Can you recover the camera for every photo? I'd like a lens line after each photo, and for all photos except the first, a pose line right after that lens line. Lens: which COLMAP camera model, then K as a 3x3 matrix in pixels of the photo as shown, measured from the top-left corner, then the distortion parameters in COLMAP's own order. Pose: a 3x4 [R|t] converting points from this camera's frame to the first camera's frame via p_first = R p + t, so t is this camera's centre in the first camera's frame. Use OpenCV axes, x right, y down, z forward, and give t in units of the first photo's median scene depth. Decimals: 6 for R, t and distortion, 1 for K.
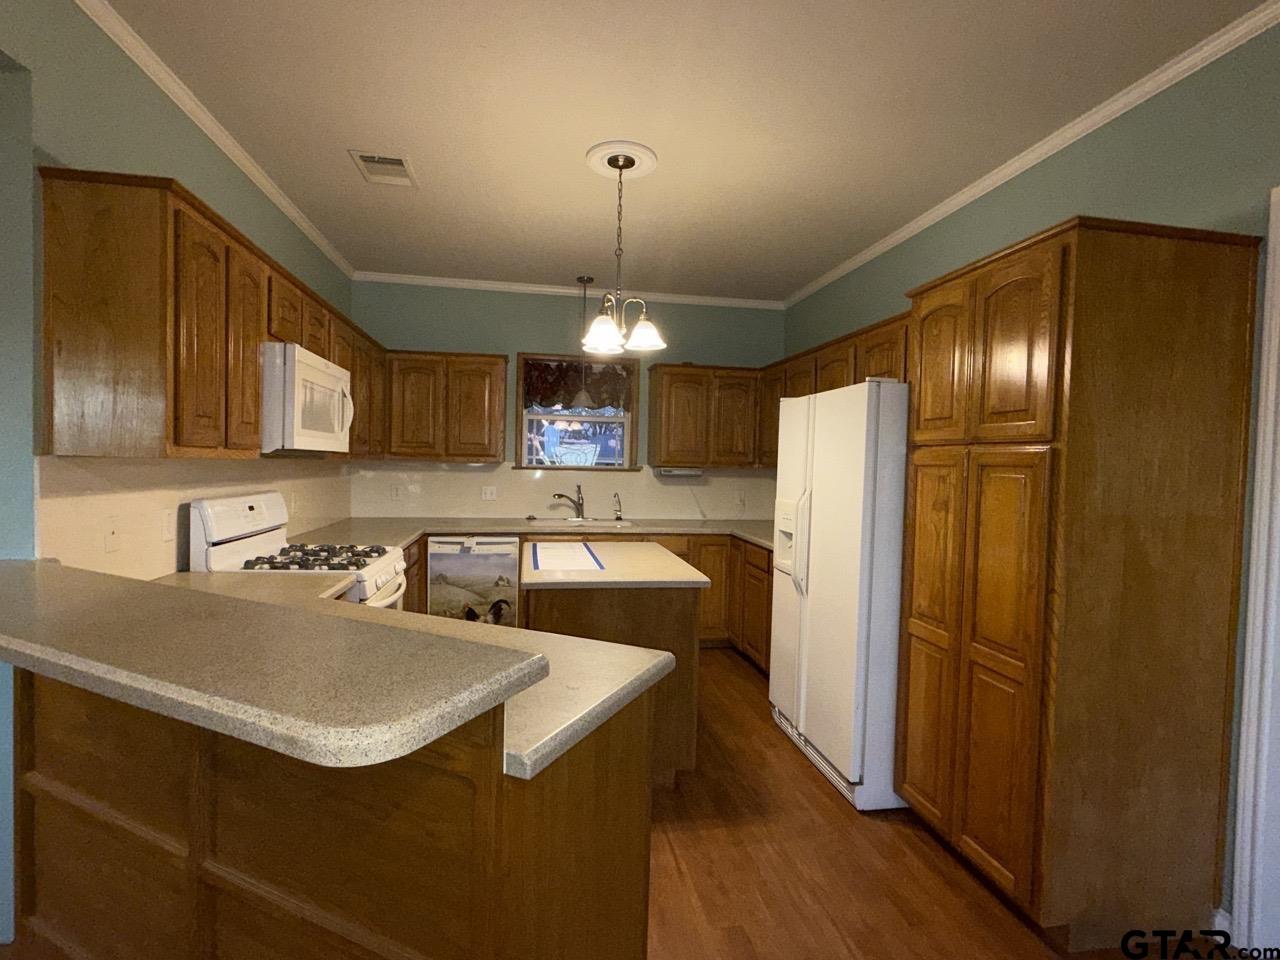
lens RADIAL K [[630.4, 0, 638.4], [0, 630.4, 485.5], [0, 0, 1]] dist [0.002771, 0.001223]
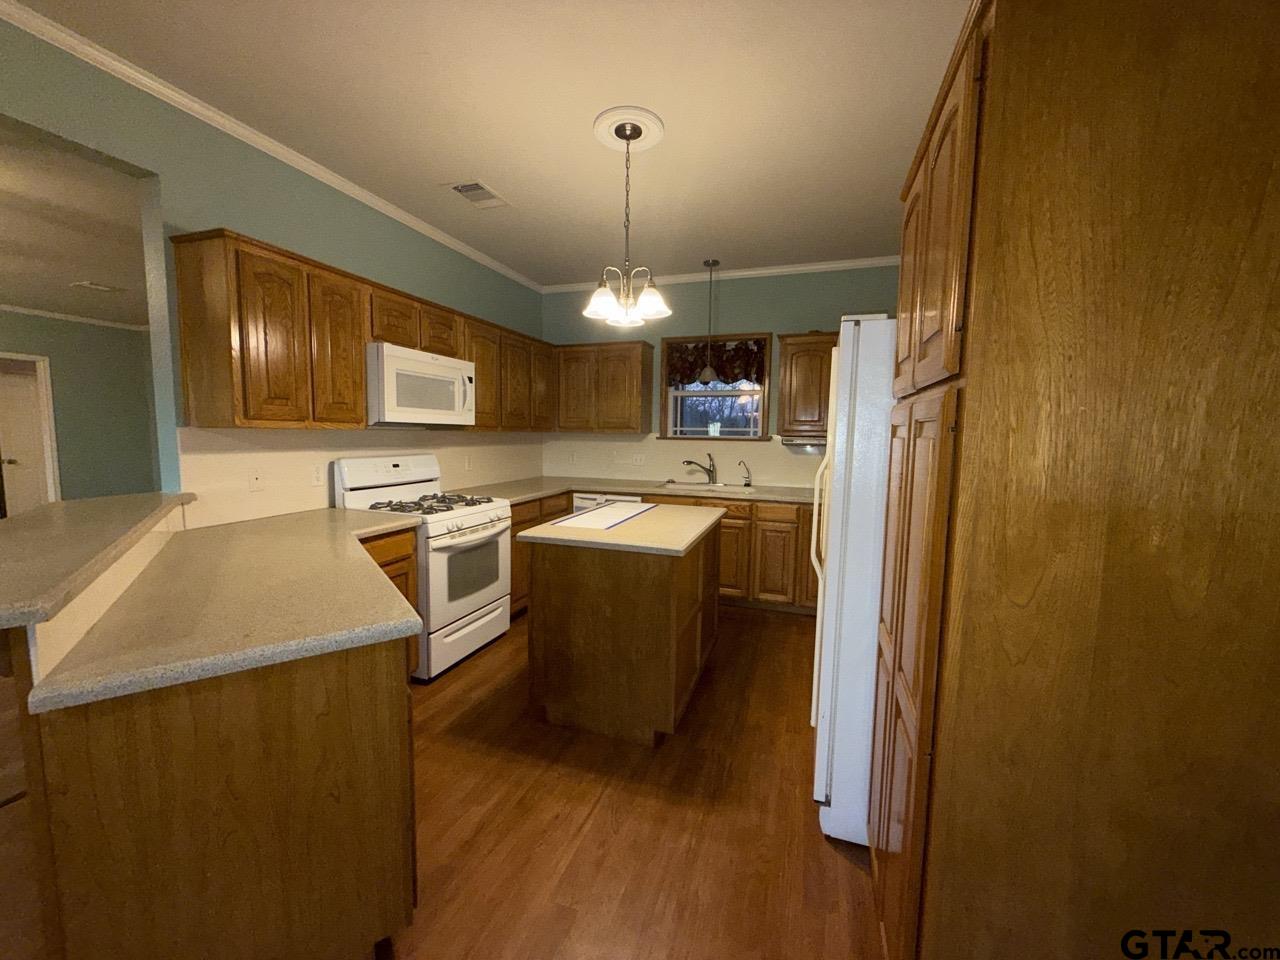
lens RADIAL K [[509.4, 0, 639.9], [0, 509.4, 480.8], [0, 0, 1]] dist [-0.000803, 0.000231]
pose [[0.876807, 0.034737, -0.479587, 0.344788], [-0.011627, 0.998627, 0.051076, 0.004901], [0.480702, -0.039208, 0.876007, 0.230743]]
